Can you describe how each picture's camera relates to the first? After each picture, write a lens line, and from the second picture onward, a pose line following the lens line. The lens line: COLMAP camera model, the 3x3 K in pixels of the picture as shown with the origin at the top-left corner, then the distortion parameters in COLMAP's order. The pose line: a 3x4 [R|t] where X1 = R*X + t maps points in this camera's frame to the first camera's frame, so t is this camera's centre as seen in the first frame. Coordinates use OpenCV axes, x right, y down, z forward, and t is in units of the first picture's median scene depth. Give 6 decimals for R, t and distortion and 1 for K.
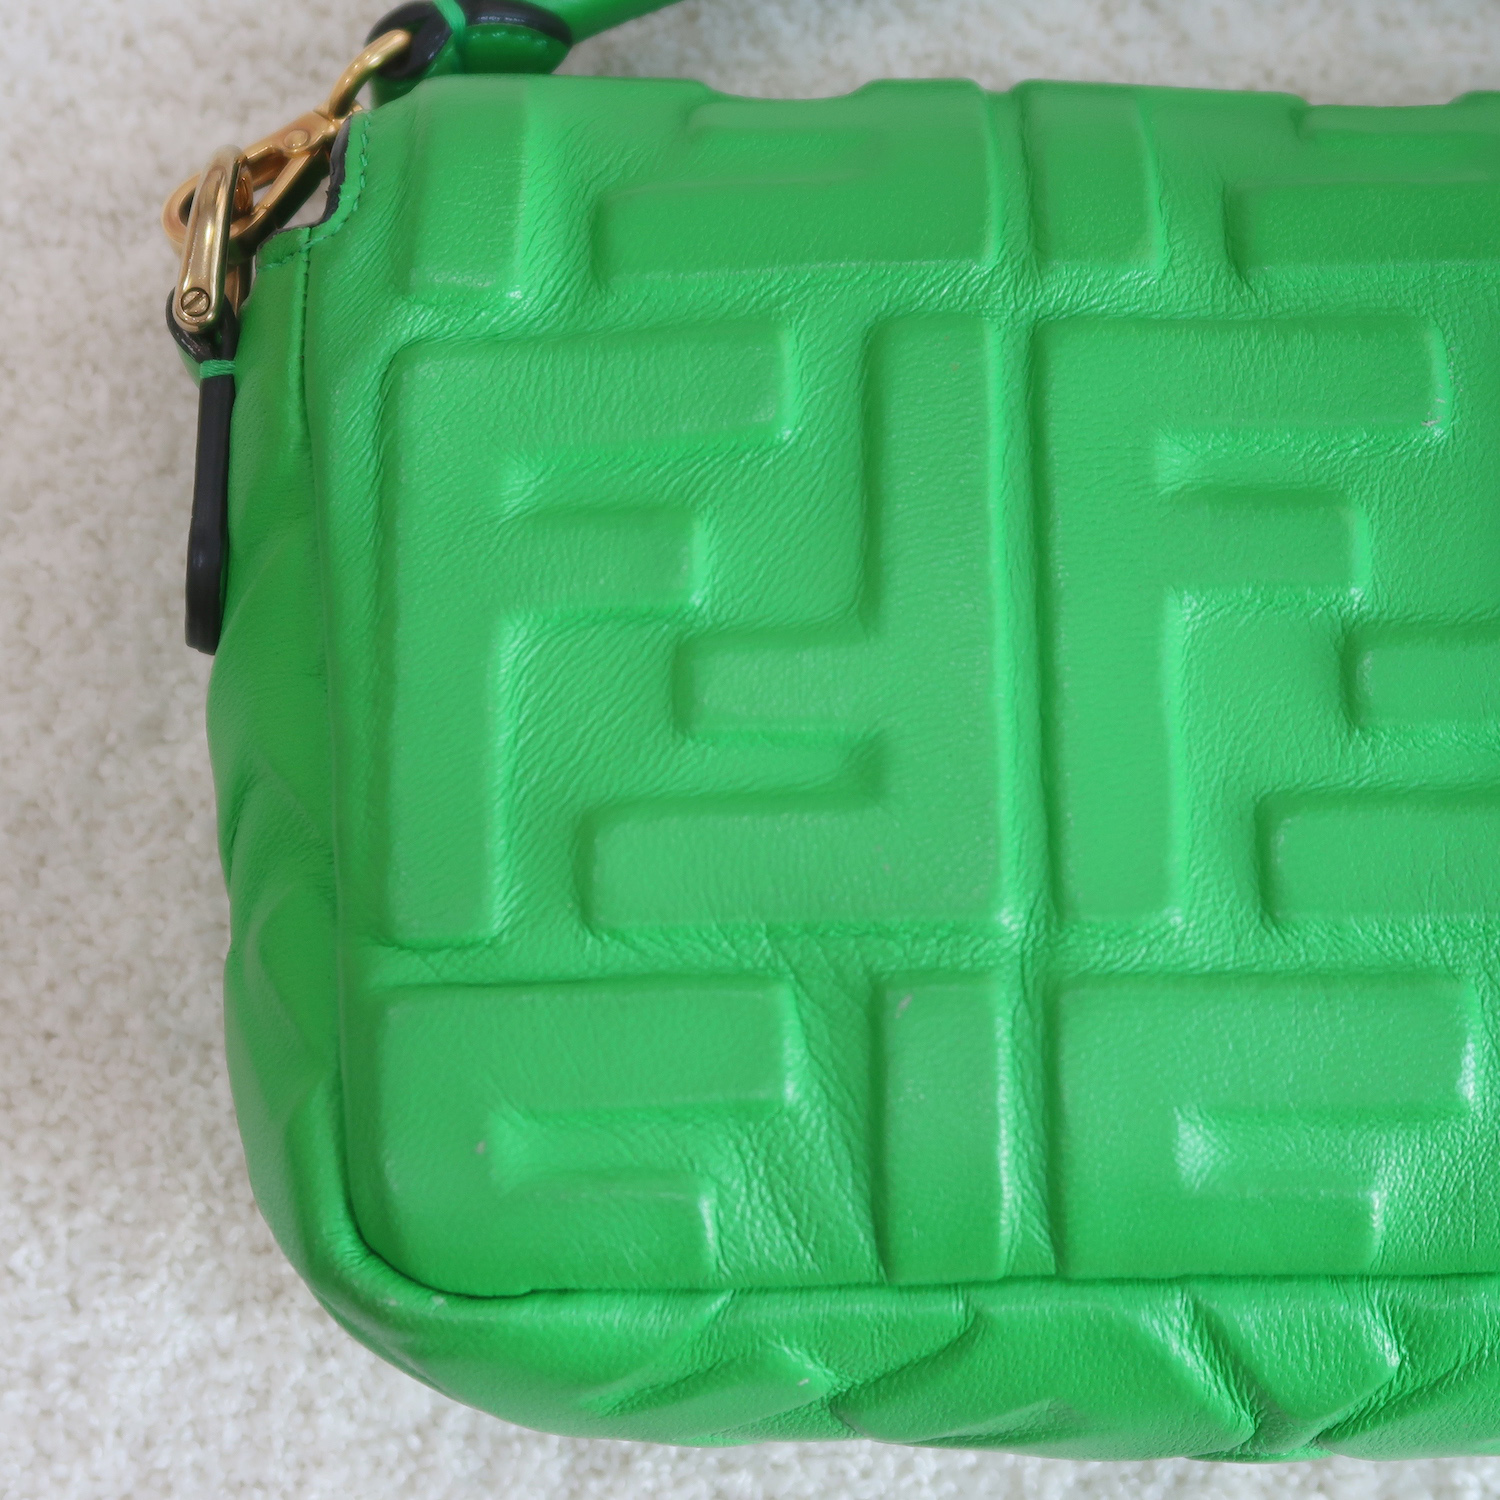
lens RADIAL K [[3345.4, 0, 750.0], [0, 3345.4, 750.0], [0, 0, 1]] dist [-0.018299, -0.102568]
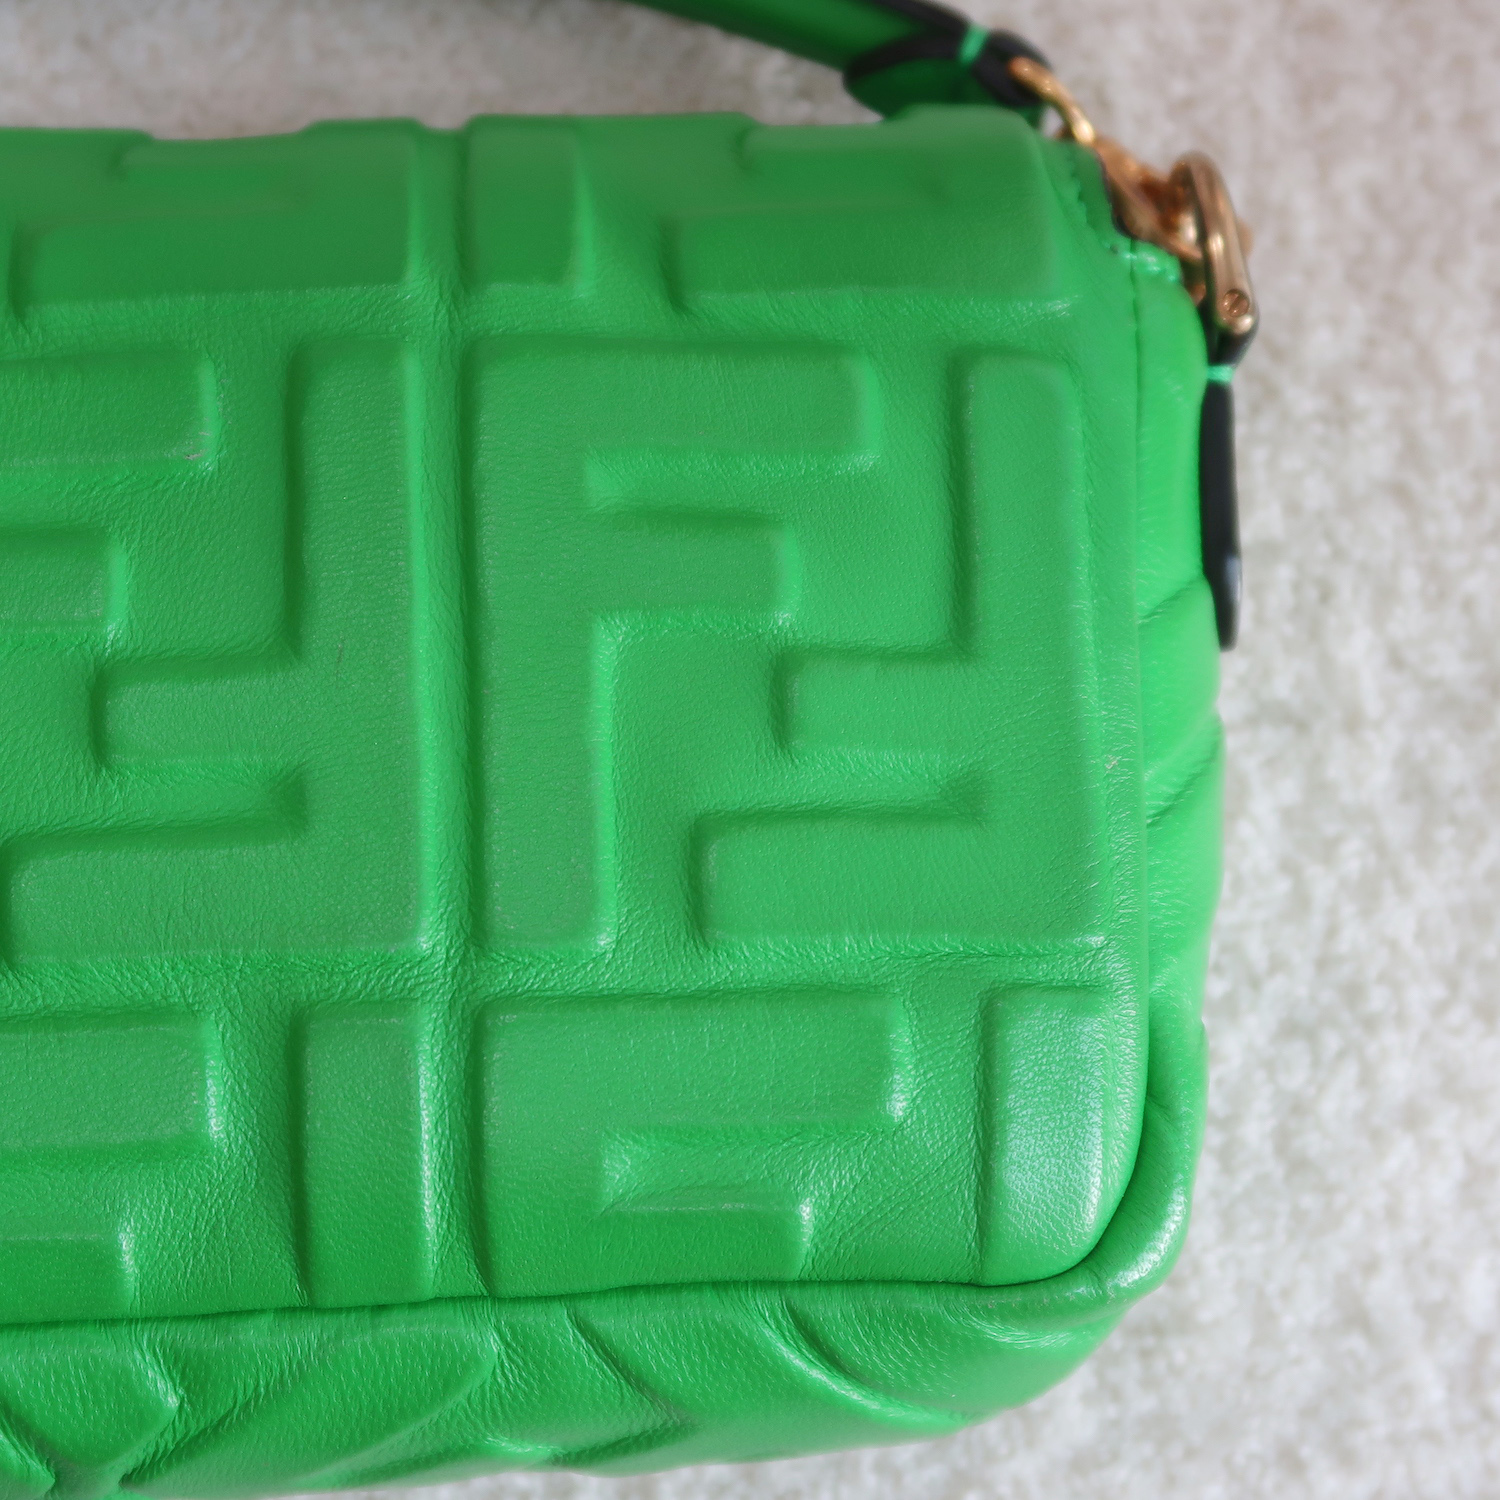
lens RADIAL K [[3345.4, 0, 750.0], [0, 3345.4, 750.0], [0, 0, 1]] dist [-0.018299, -0.102568]
pose [[0.997959, -0.040608, 0.049287, 0.314644], [0.041089, 0.999117, -0.008798, 0.004902], [-0.048887, 0.010806, 0.998746, -0.000723]]
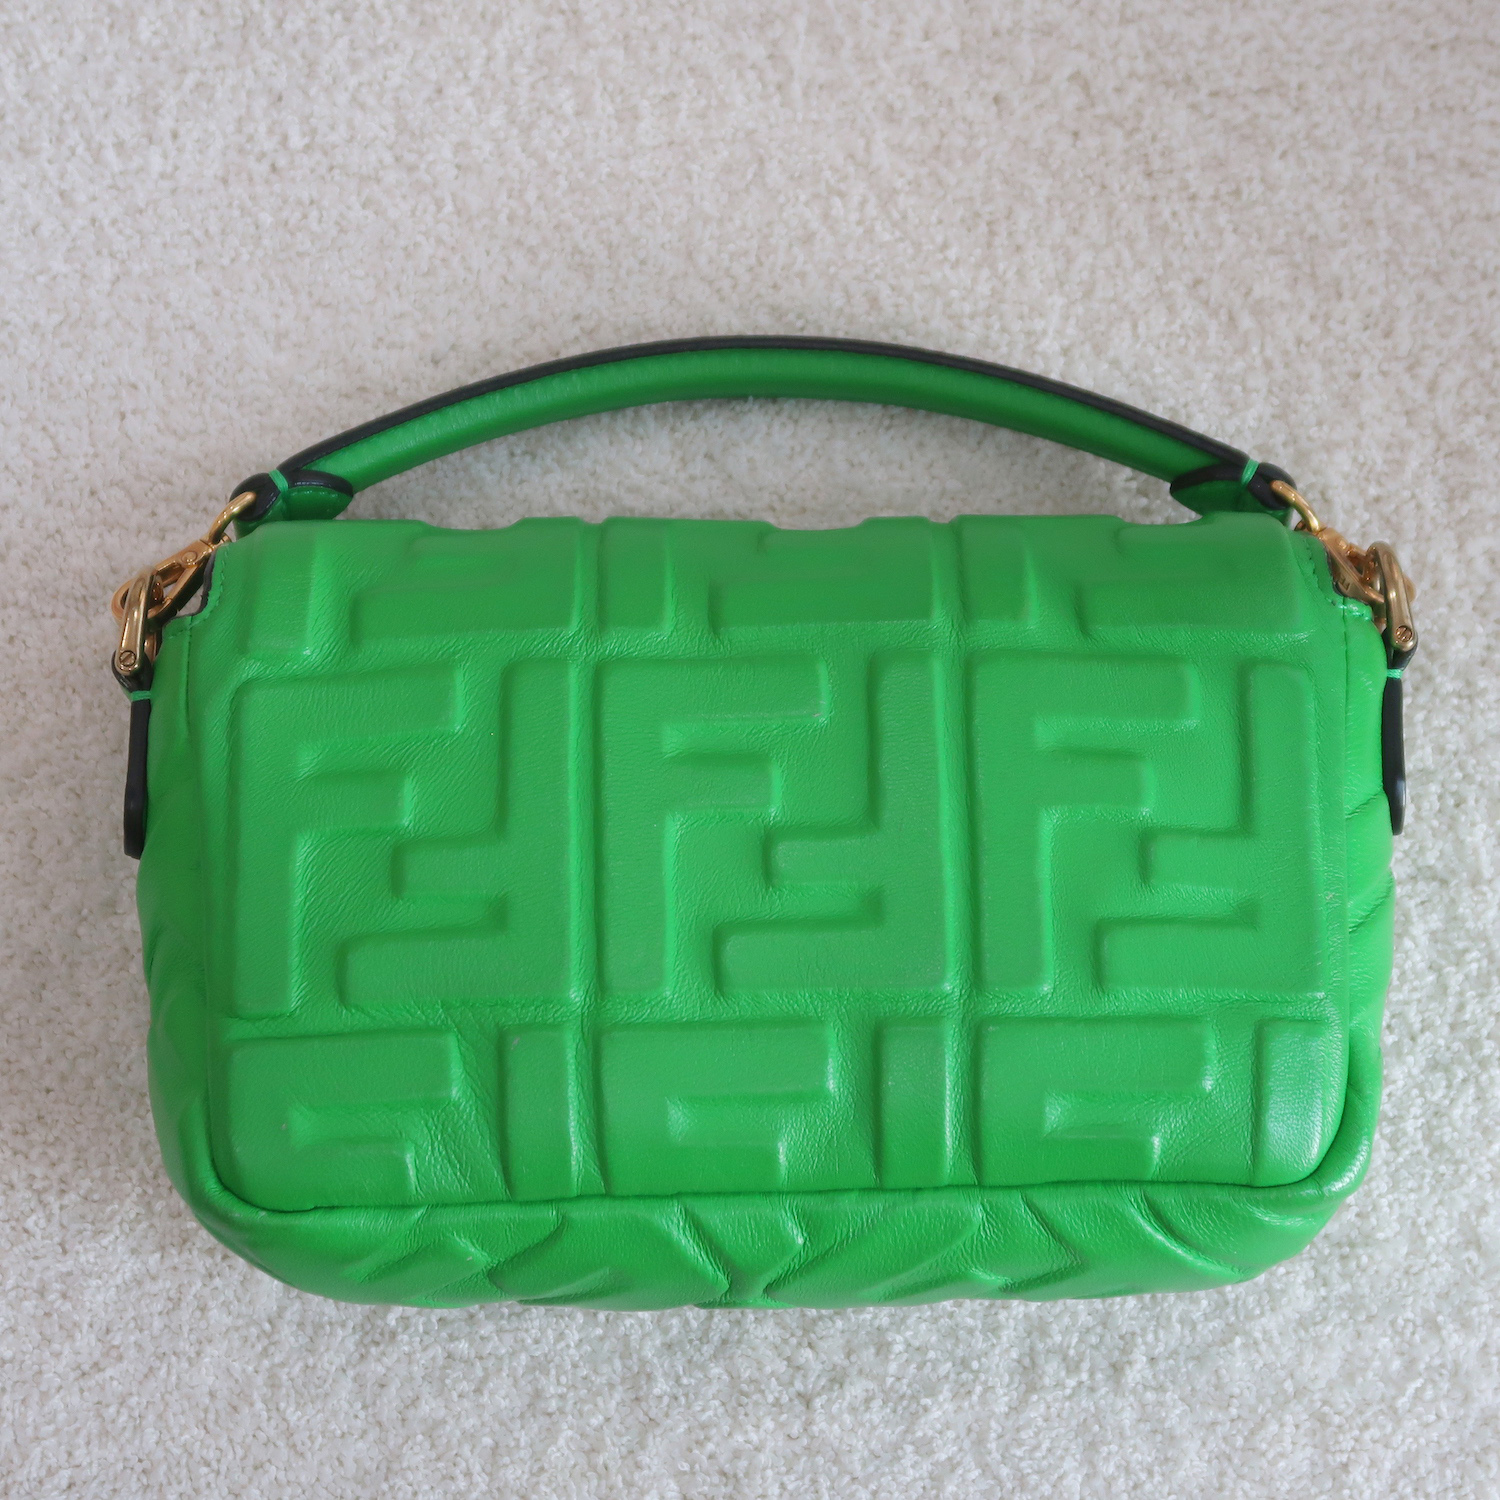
lens RADIAL K [[3341.2, 0, 750.0], [0, 3341.2, 750.0], [0, 0, 1]] dist [-0.018245, 0.017240]
pose [[0.999786, -0.020200, -0.004381, 0.174559], [0.019869, 0.997642, -0.065692, 0.037107], [0.005698, 0.065591, 0.997830, -0.776065]]
